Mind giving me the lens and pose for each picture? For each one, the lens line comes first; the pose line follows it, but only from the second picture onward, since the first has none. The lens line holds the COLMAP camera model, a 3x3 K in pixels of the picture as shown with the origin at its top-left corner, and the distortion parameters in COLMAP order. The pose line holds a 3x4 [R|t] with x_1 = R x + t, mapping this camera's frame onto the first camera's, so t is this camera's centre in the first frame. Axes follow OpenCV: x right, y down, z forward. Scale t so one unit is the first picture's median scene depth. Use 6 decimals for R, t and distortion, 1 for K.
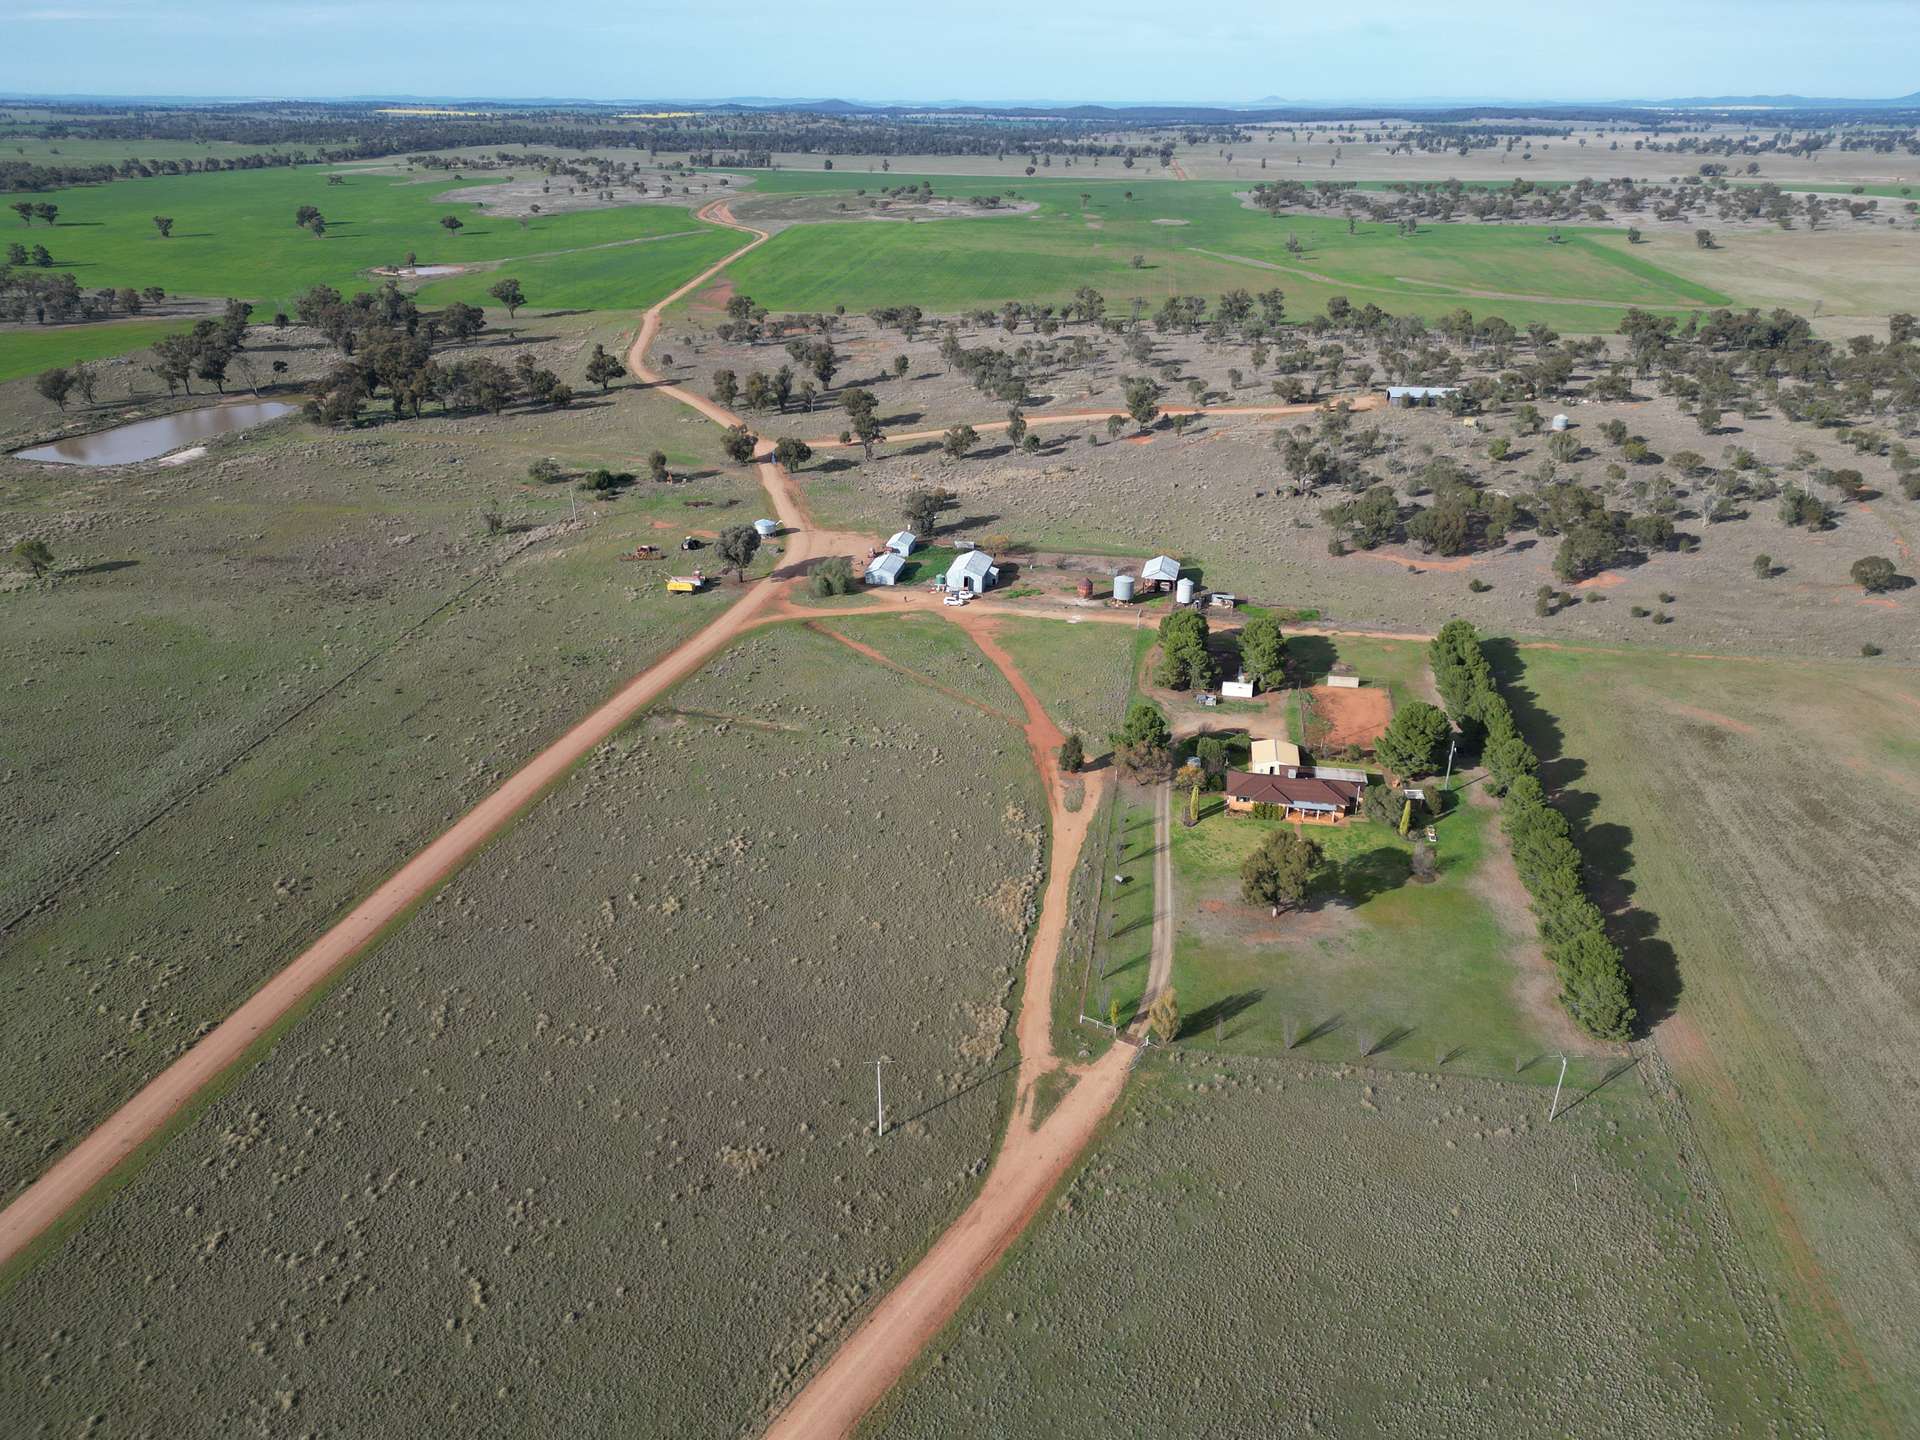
lens RADIAL K [[1341.4, 0, 960.0], [0, 1341.4, 720.0], [0, 0, 1]] dist [0.094057, -0.106267]
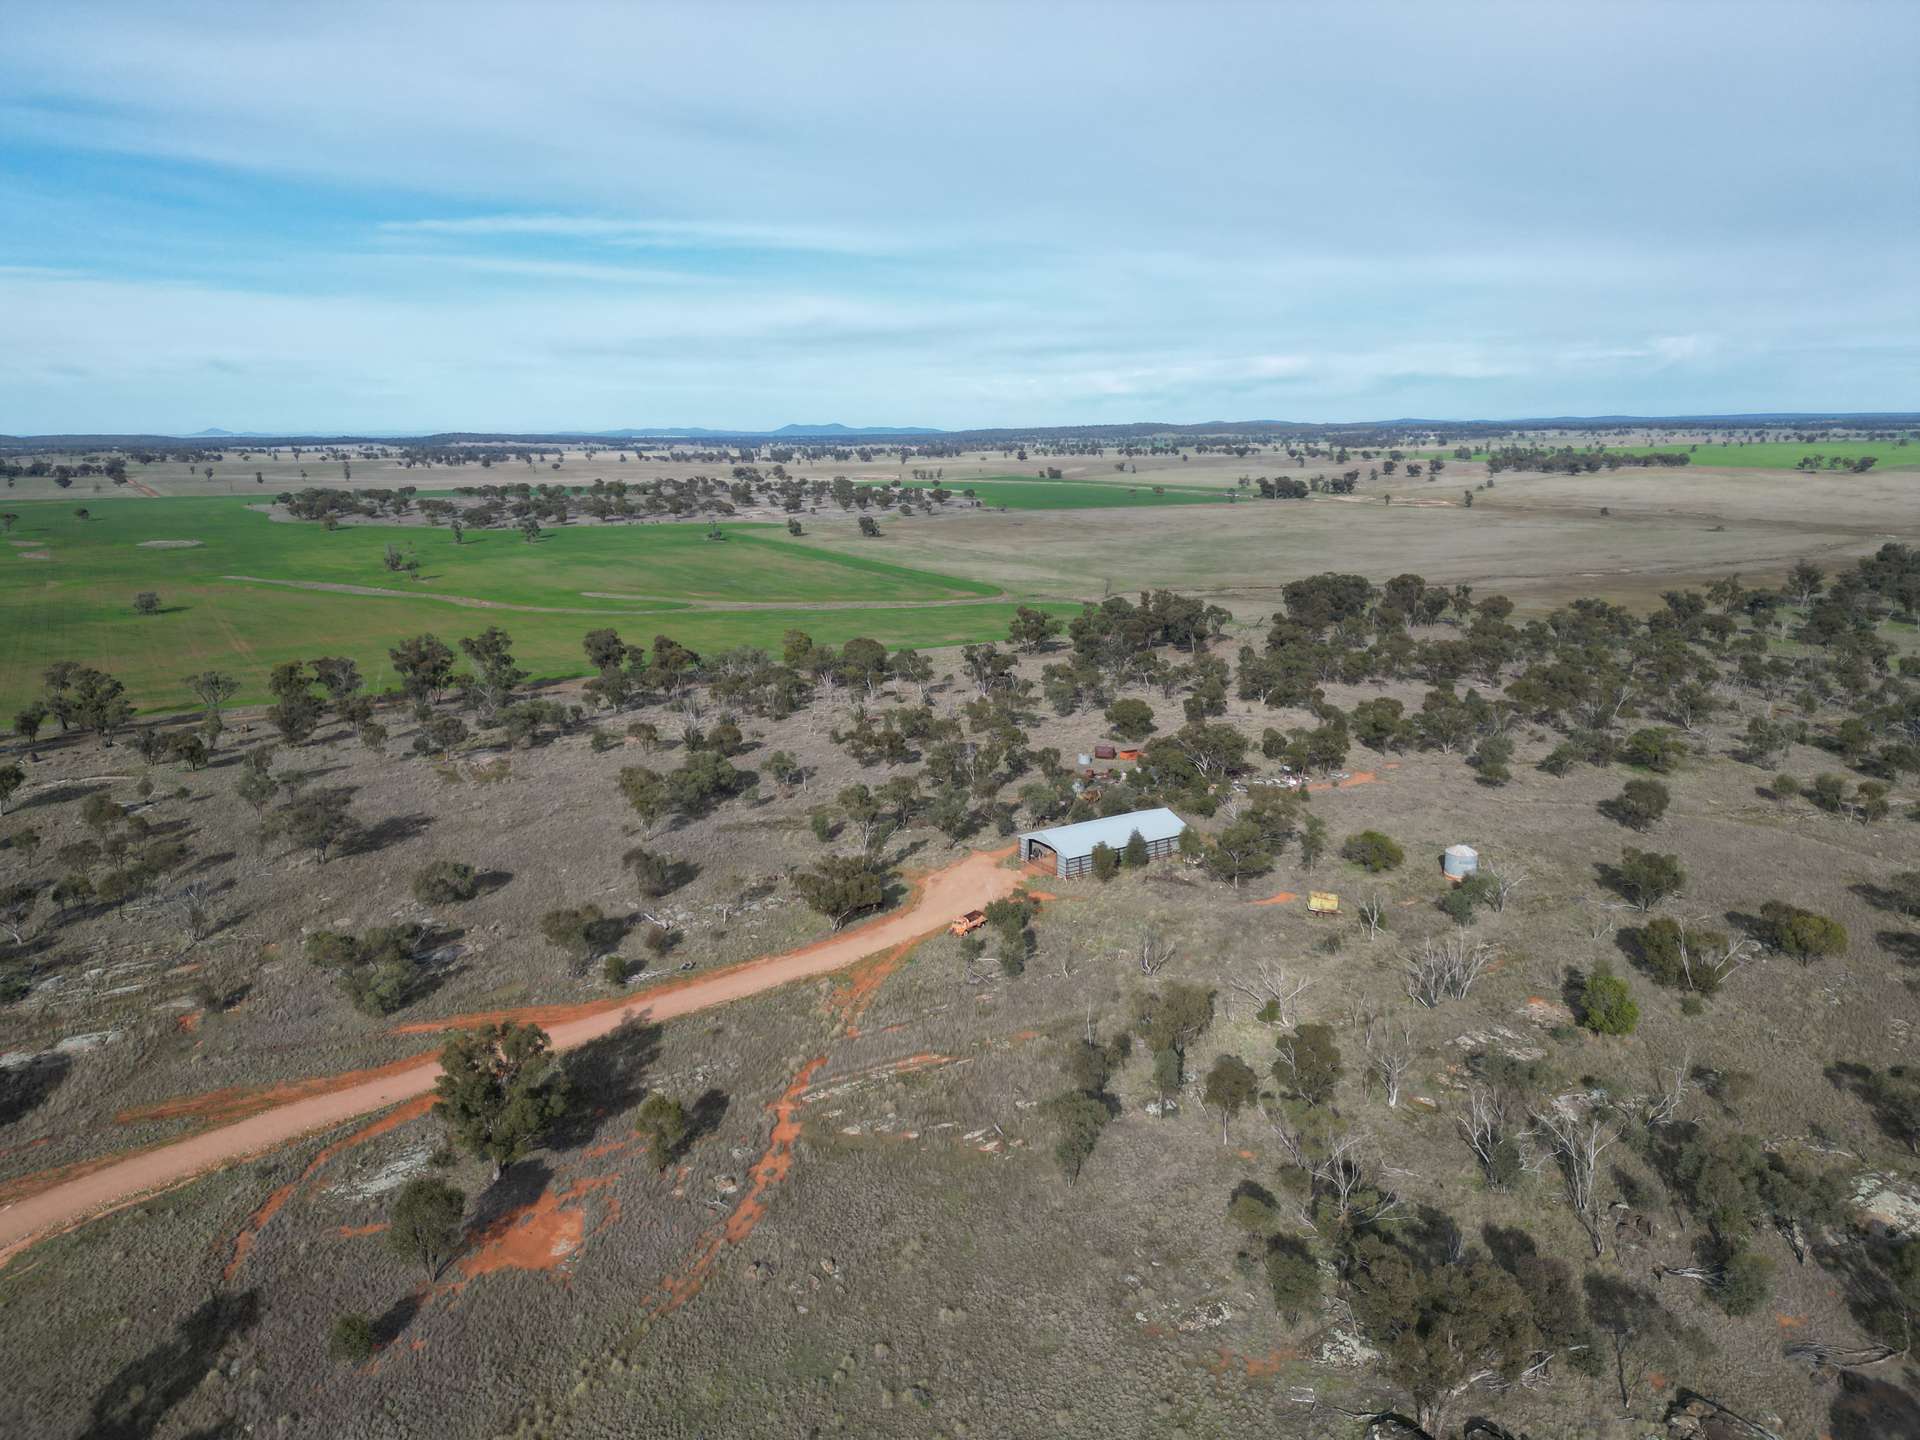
lens RADIAL K [[1341.4, 0, 960.0], [0, 1341.4, 720.0], [0, 0, 1]] dist [0.094057, -0.106267]
pose [[0.765267, -0.150184, 0.625948, 0.064294], [0.281968, 0.952358, -0.116228, -0.348028], [-0.578671, 0.265443, 0.771155, 1.008125]]
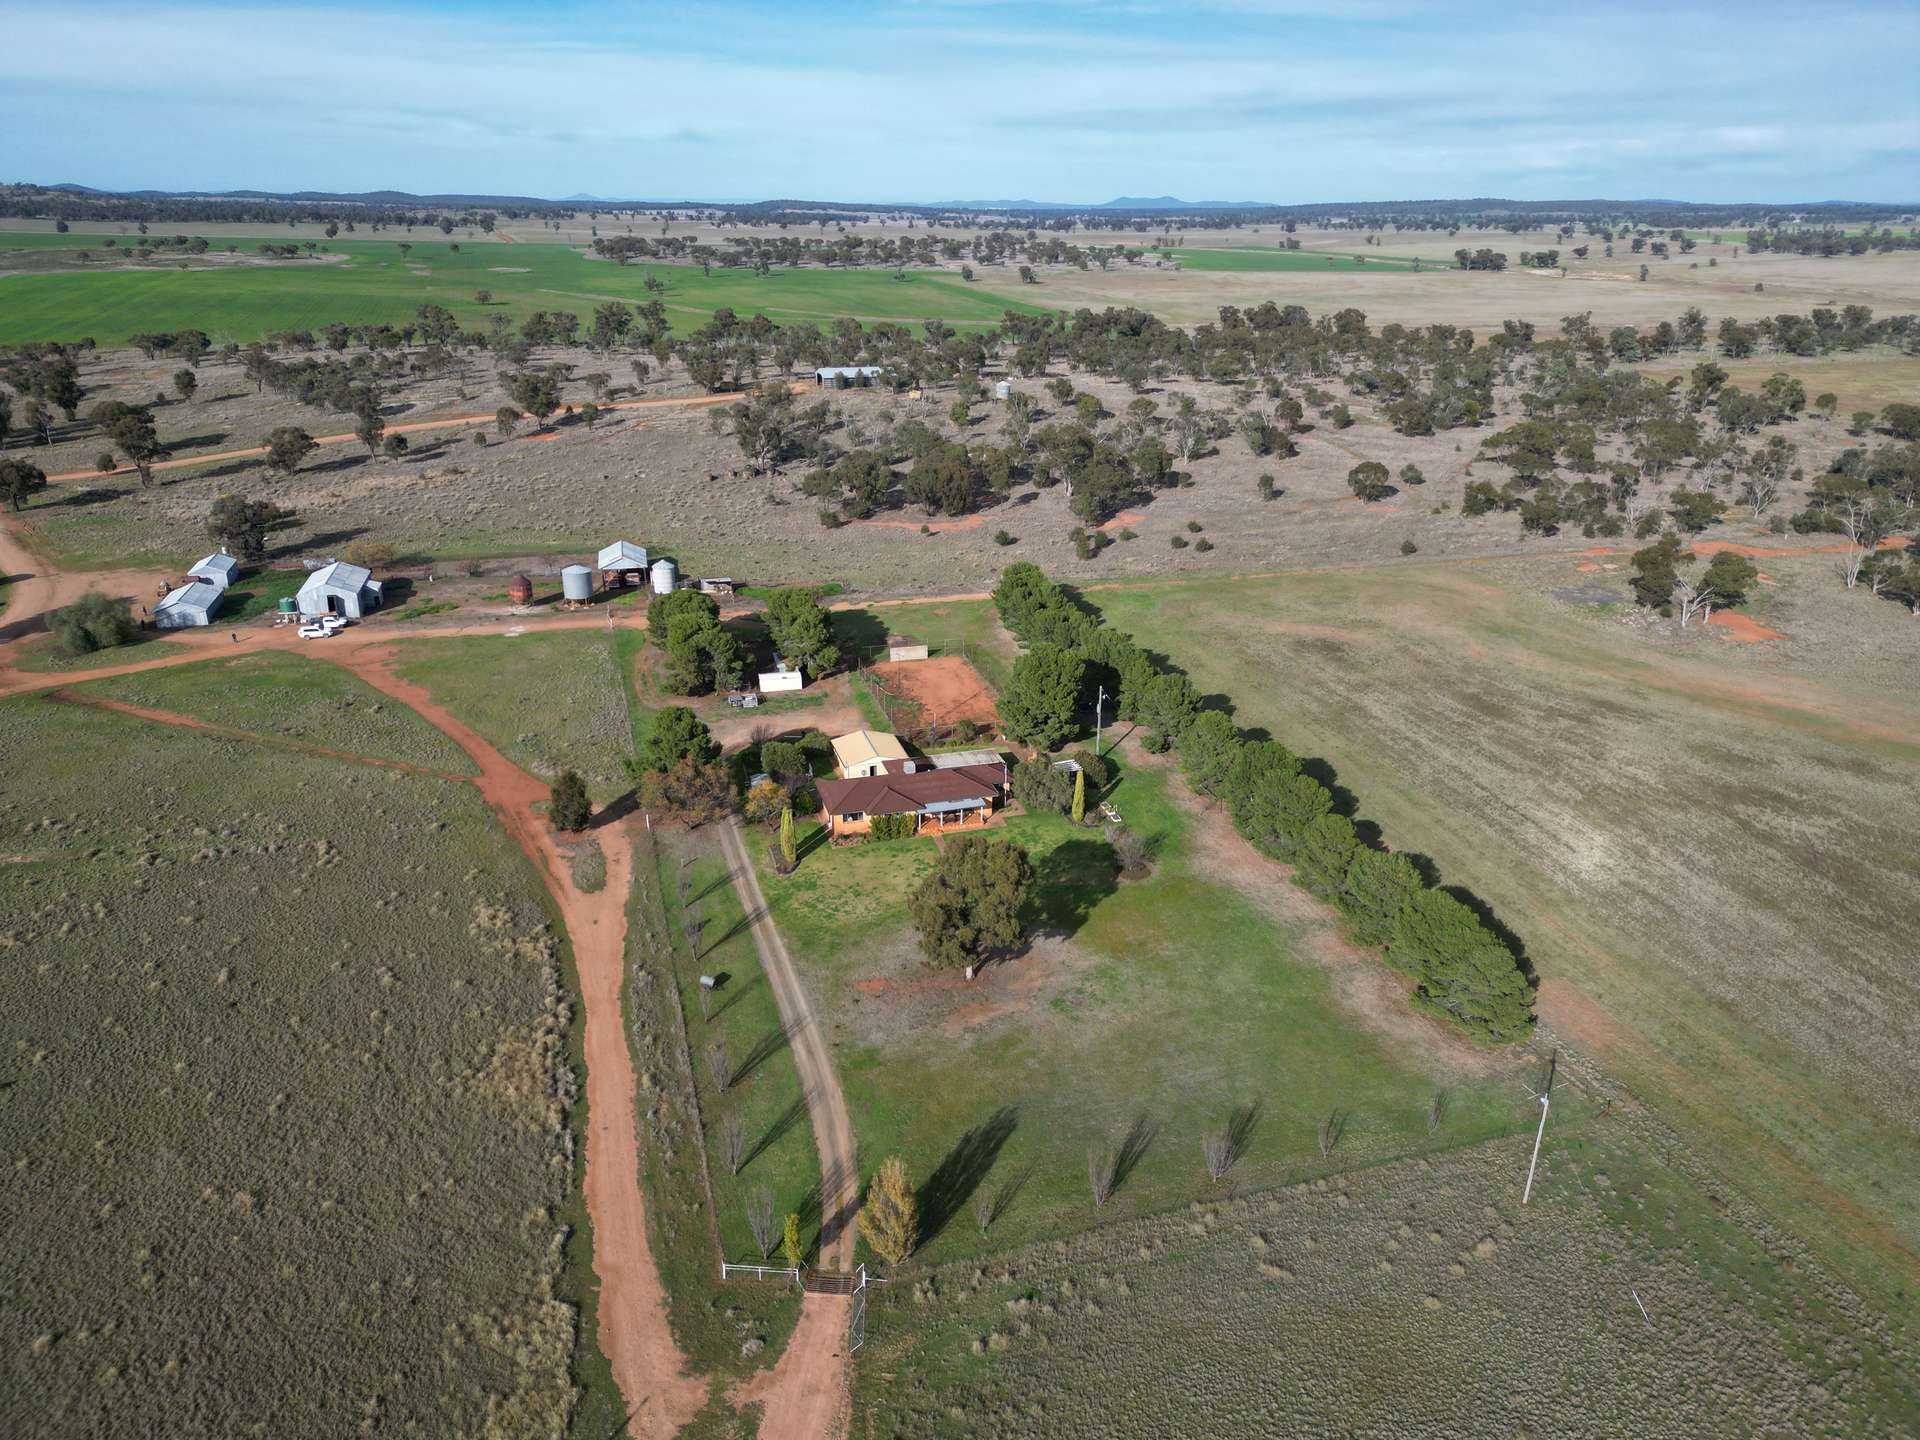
lens RADIAL K [[1341.4, 0, 960.0], [0, 1341.4, 720.0], [0, 0, 1]] dist [0.094057, -0.106267]
pose [[0.896091, -0.156908, 0.415211, -0.005660], [0.182718, 0.982899, -0.022898, 0.026186], [-0.404517, 0.096385, 0.909437, 0.269298]]
